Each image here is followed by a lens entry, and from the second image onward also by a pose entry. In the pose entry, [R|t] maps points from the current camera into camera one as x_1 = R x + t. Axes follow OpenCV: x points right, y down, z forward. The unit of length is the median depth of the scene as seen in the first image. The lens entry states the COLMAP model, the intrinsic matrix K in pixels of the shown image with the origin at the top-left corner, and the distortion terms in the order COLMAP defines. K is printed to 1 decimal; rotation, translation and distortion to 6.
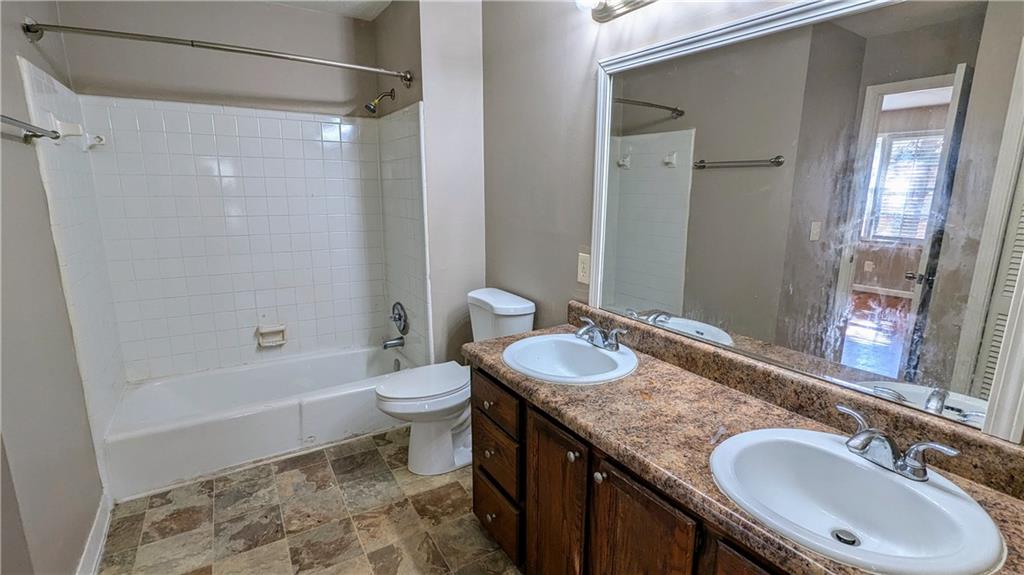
lens RADIAL K [[480.2, 0, 512.3], [0, 480.2, 289.5], [0, 0, 1]] dist [0.001520, -0.001378]
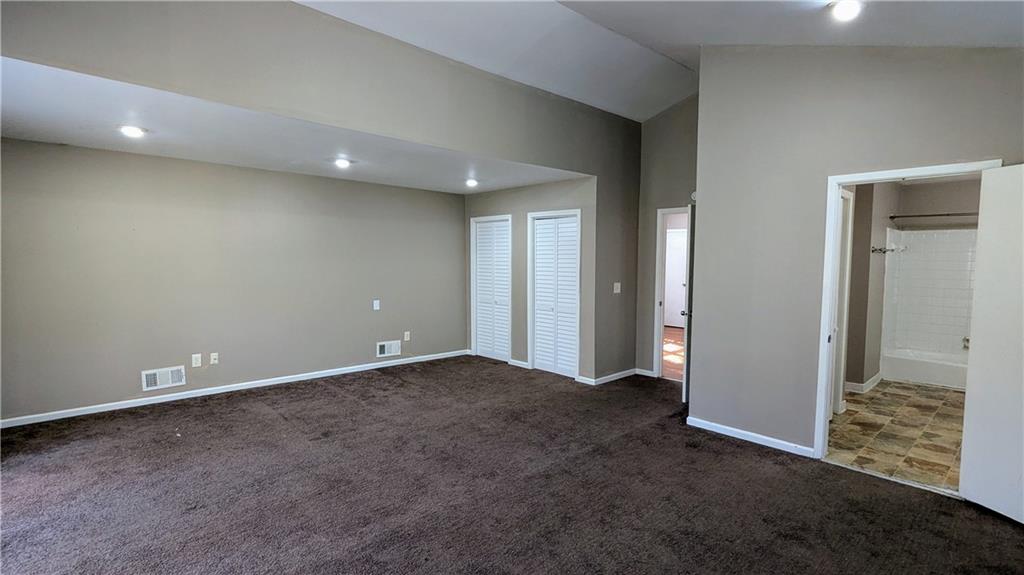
lens RADIAL K [[480.2, 0, 521.4], [0, 480.2, 290.6], [0, 0, 1]] dist [0.001520, -0.001378]
pose [[0.207238, 0.058720, -0.976527, 1.198988], [-0.206556, 0.978320, 0.014993, 0.287653], [0.956236, 0.198600, 0.214874, -1.429630]]
